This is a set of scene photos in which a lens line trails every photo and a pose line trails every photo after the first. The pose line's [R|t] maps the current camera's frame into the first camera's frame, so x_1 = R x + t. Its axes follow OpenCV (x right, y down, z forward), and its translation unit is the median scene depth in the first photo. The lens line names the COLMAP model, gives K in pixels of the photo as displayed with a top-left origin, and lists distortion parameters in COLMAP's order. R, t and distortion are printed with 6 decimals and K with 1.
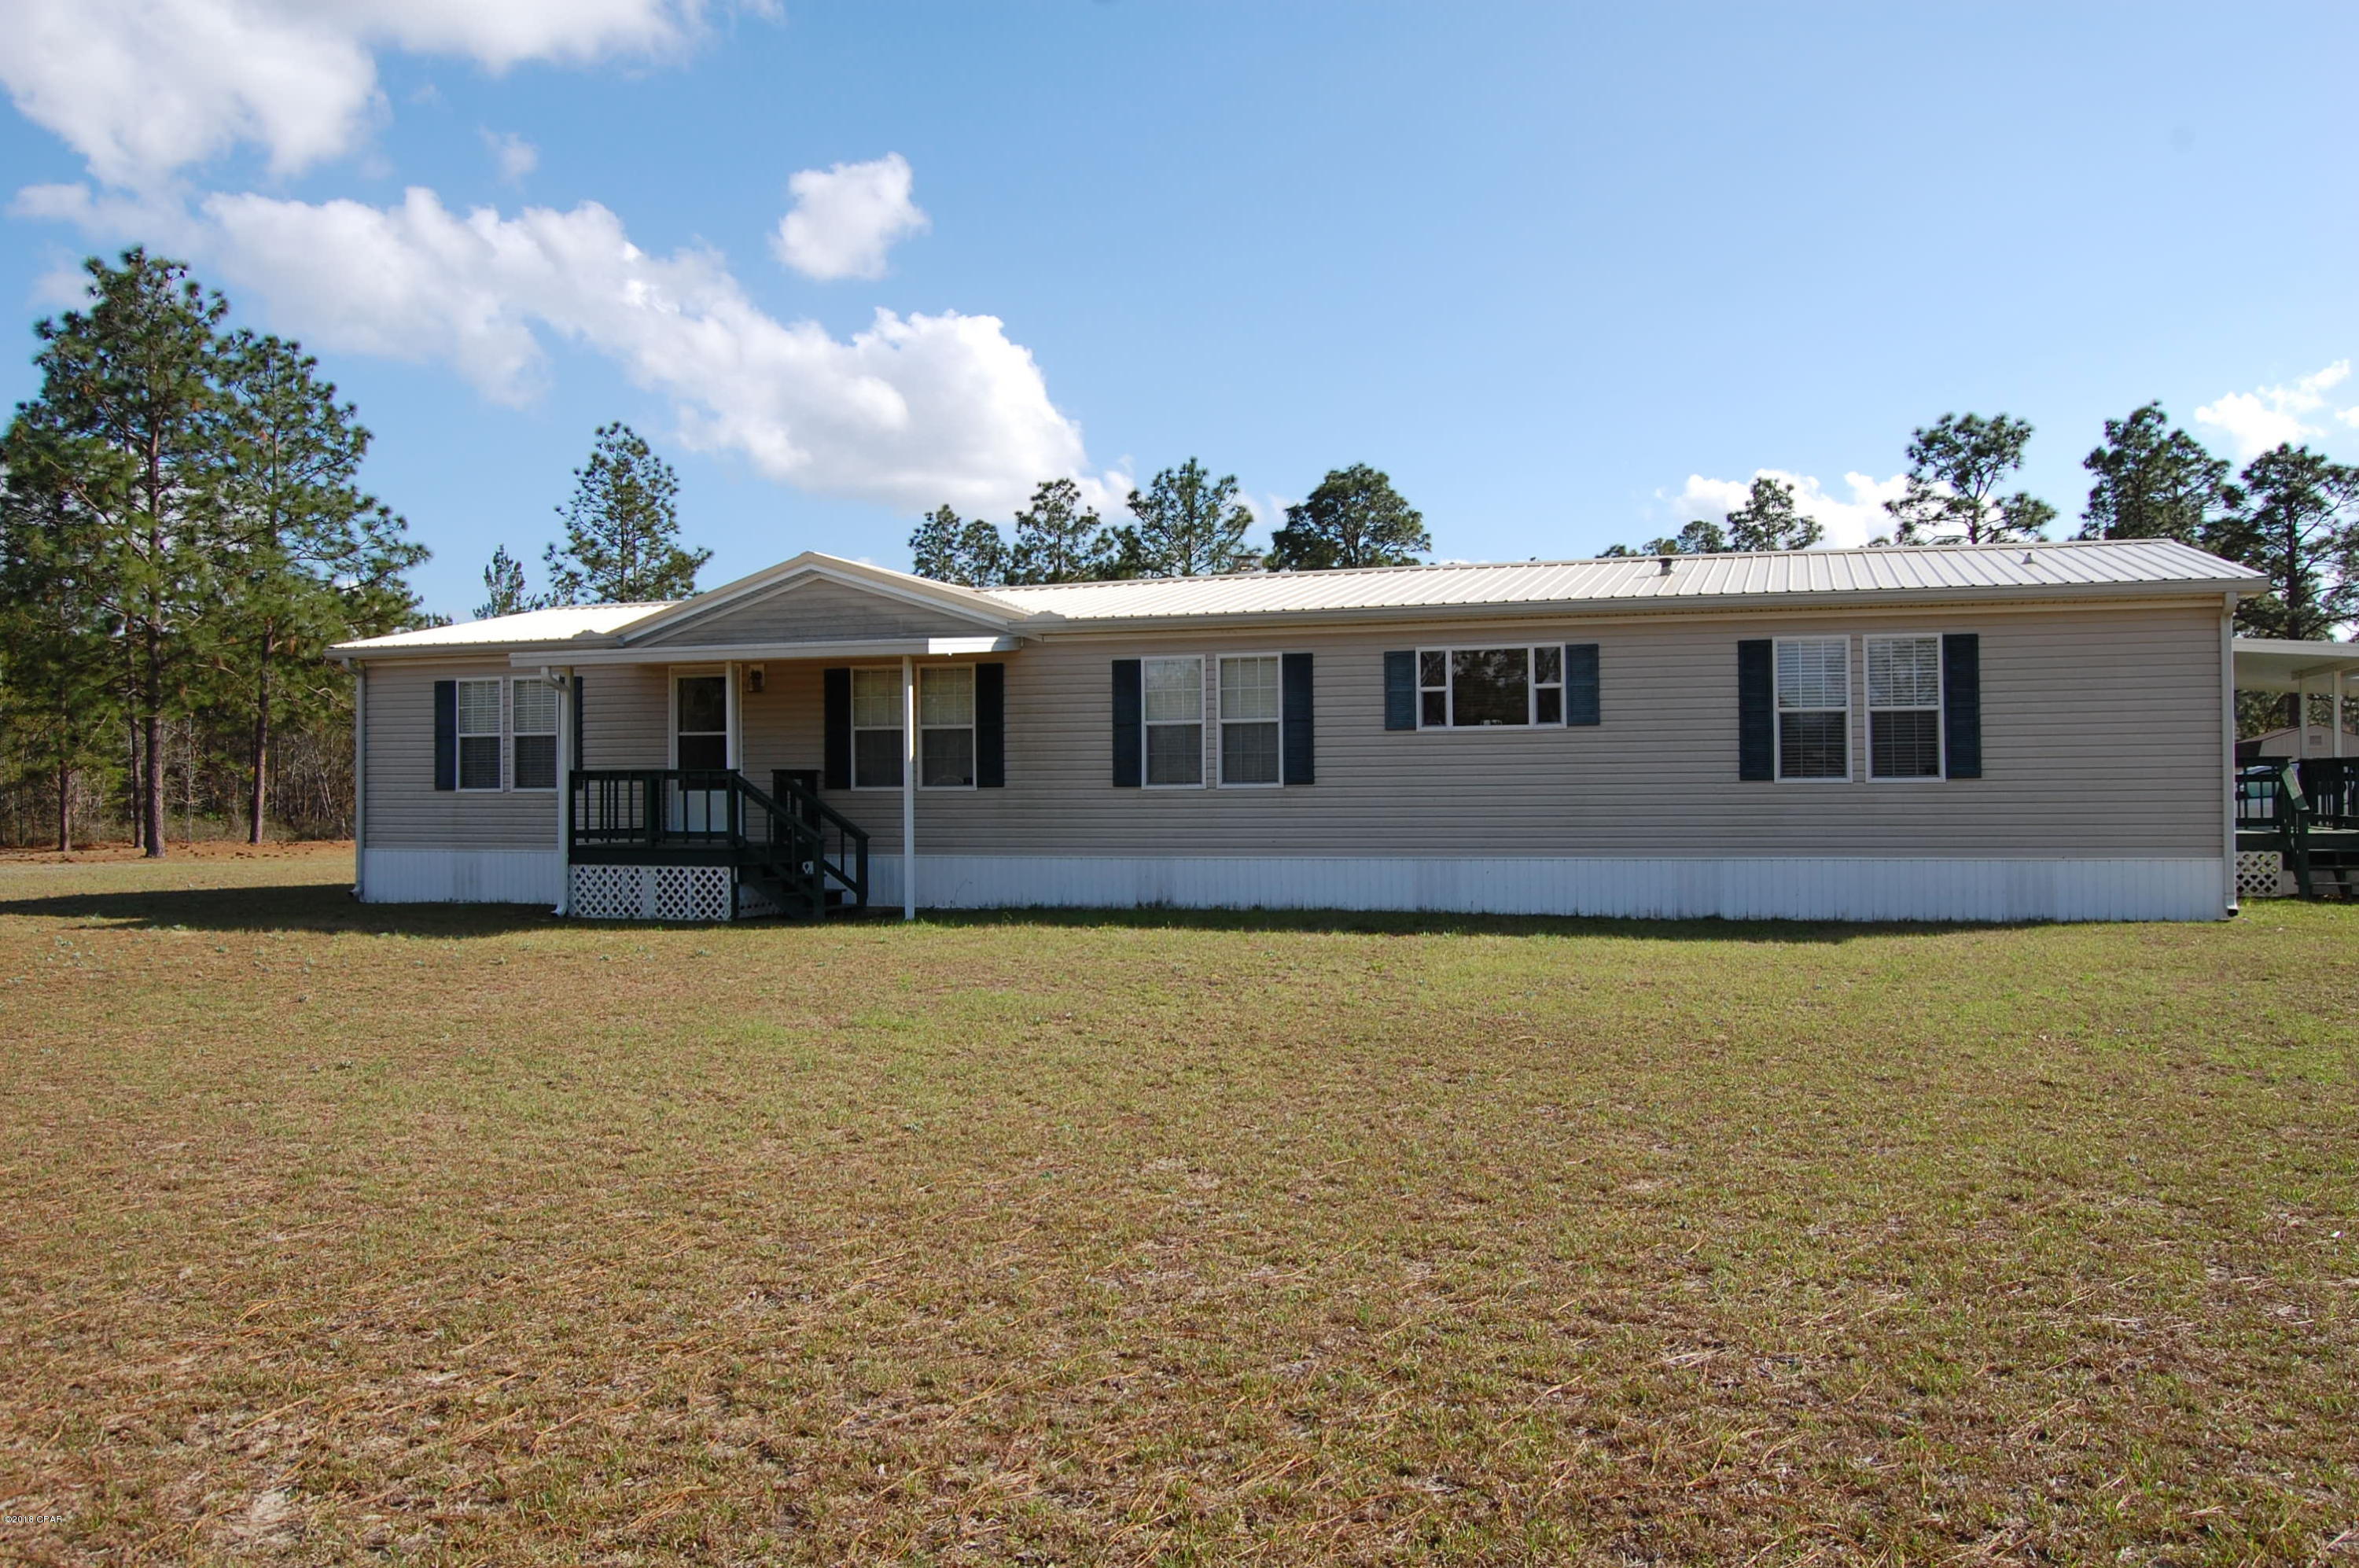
lens RADIAL K [[1876.1, 0, 1183.5], [0, 1876.1, 788.8], [0, 0, 1]] dist [-0.063072, 0.011969]
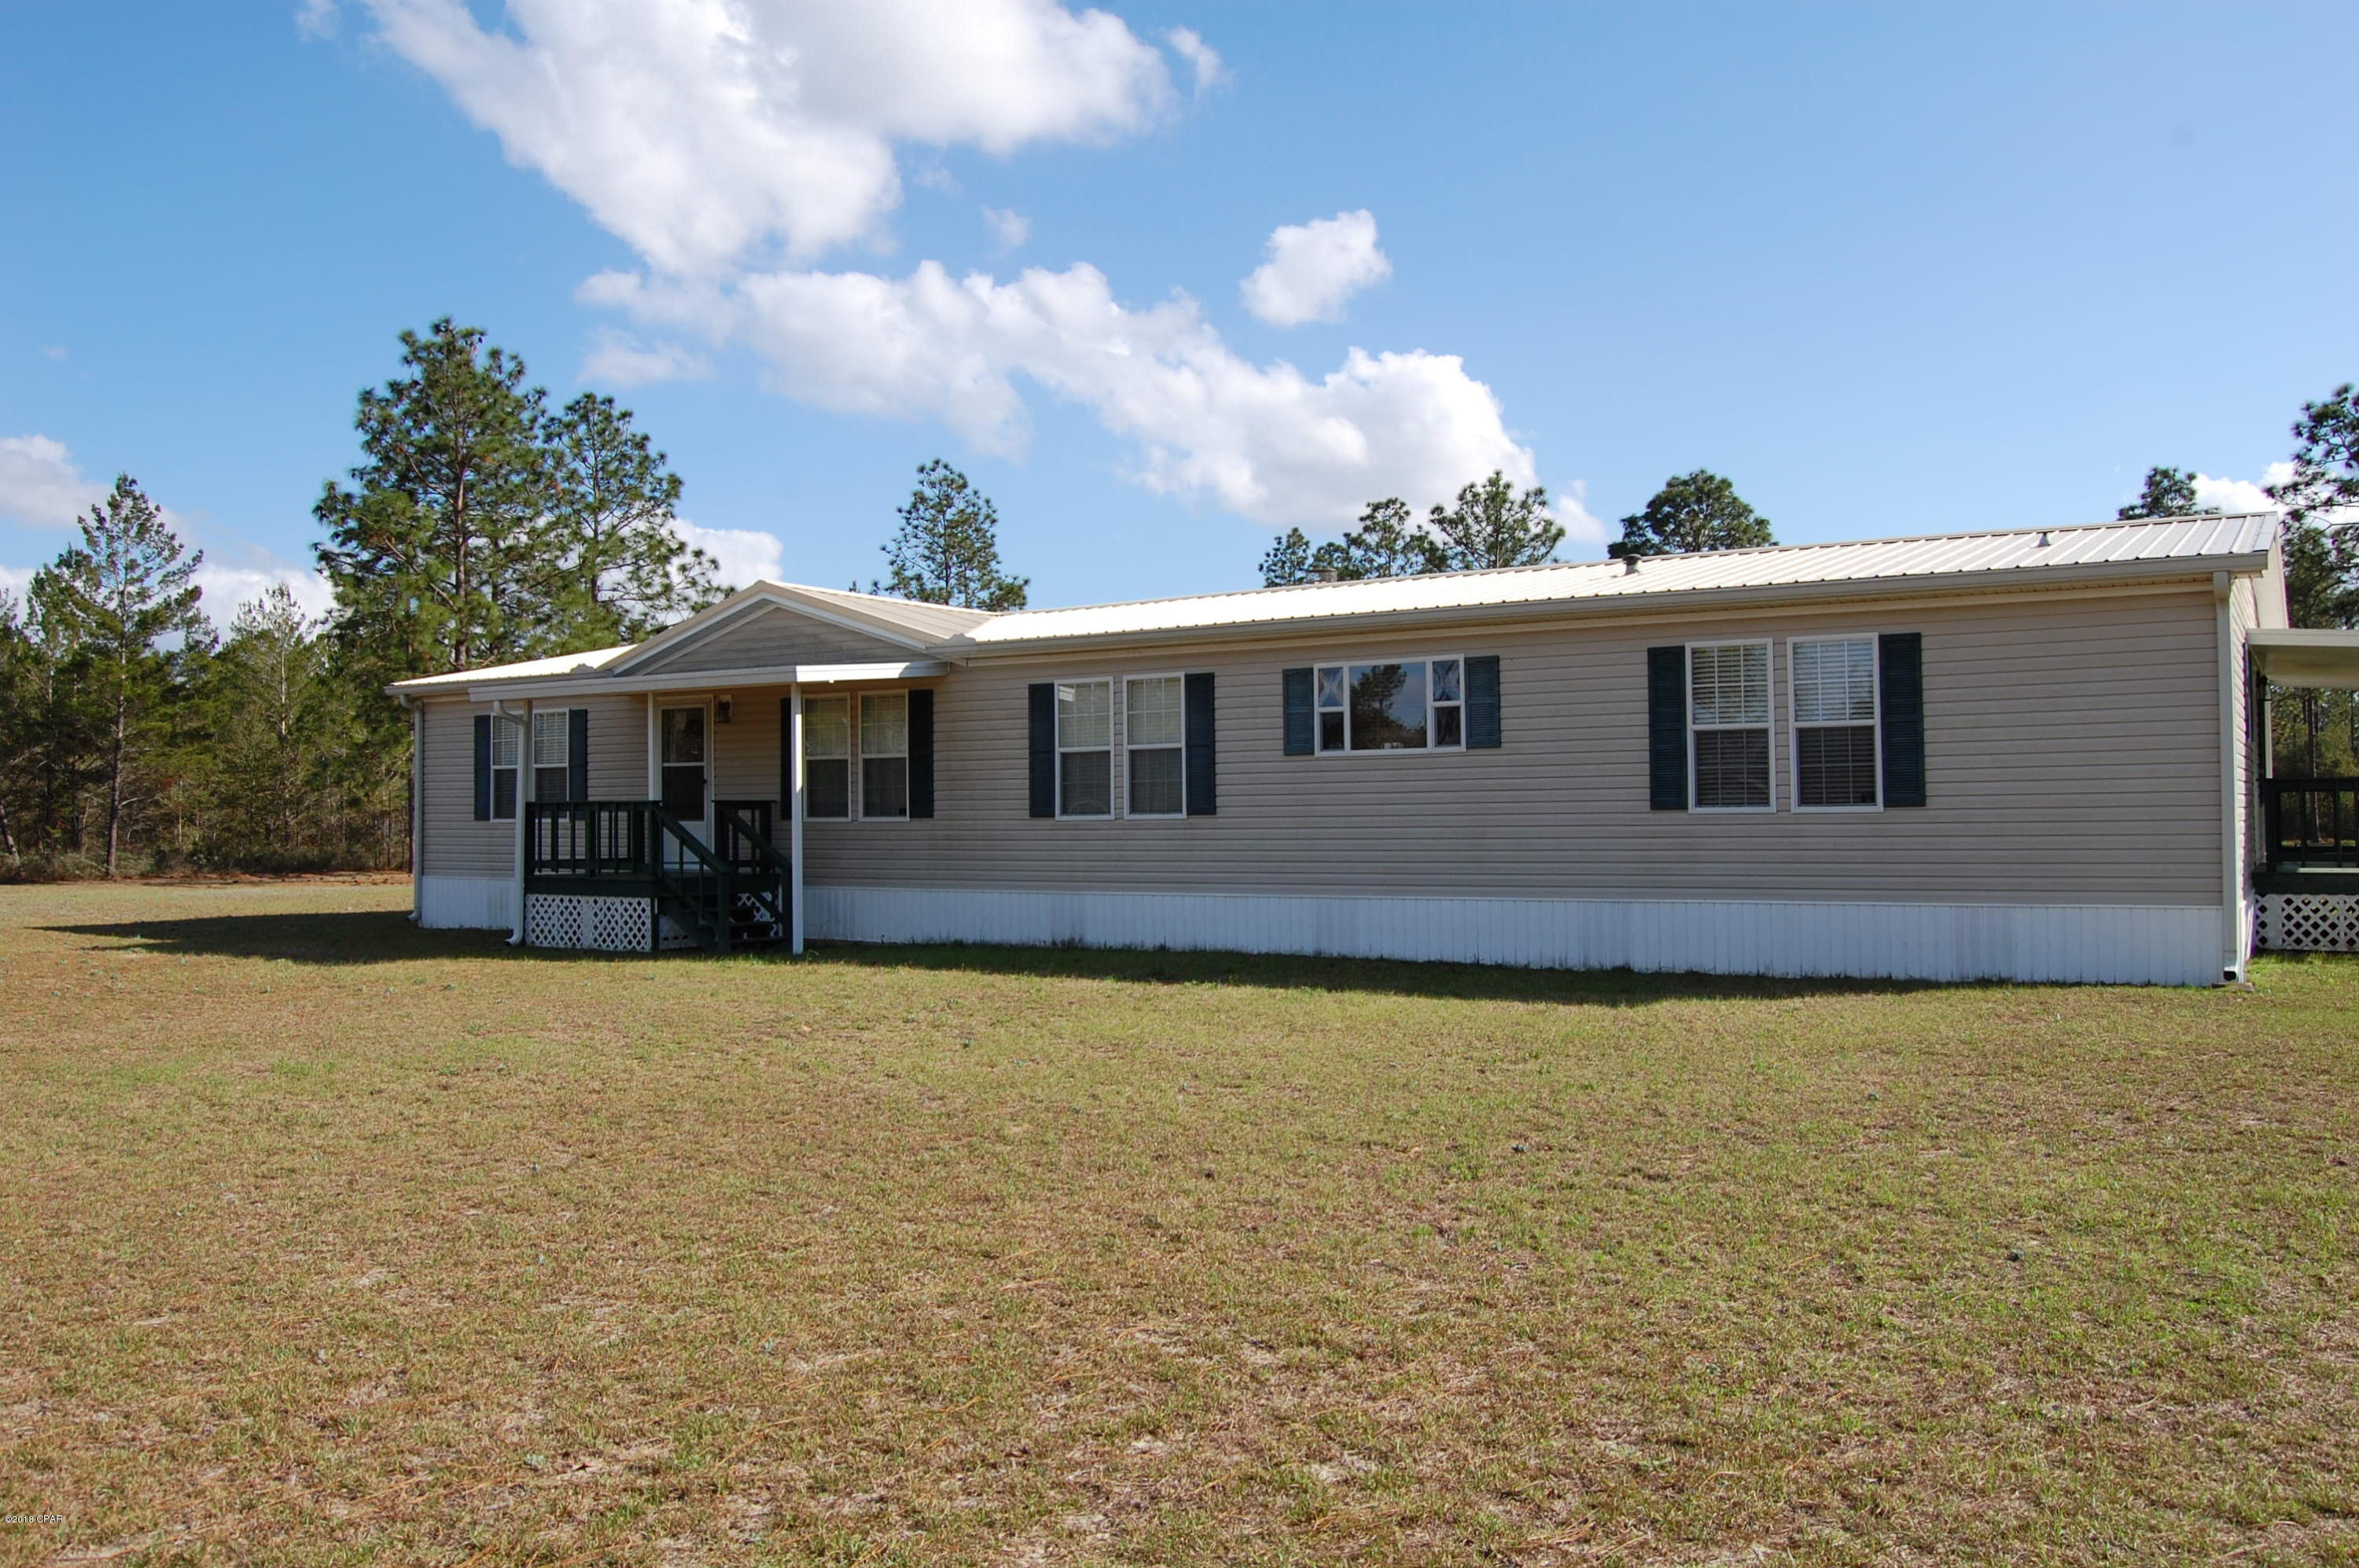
lens RADIAL K [[1876.1, 0, 1187.5], [0, 1876.1, 780.0], [0, 0, 1]] dist [-0.063072, 0.011969]
pose [[0.970943, -0.006140, -0.239231, 0.252746], [0.001995, 0.999844, -0.017561, -0.003093], [0.239301, 0.016573, 0.970804, 0.093786]]
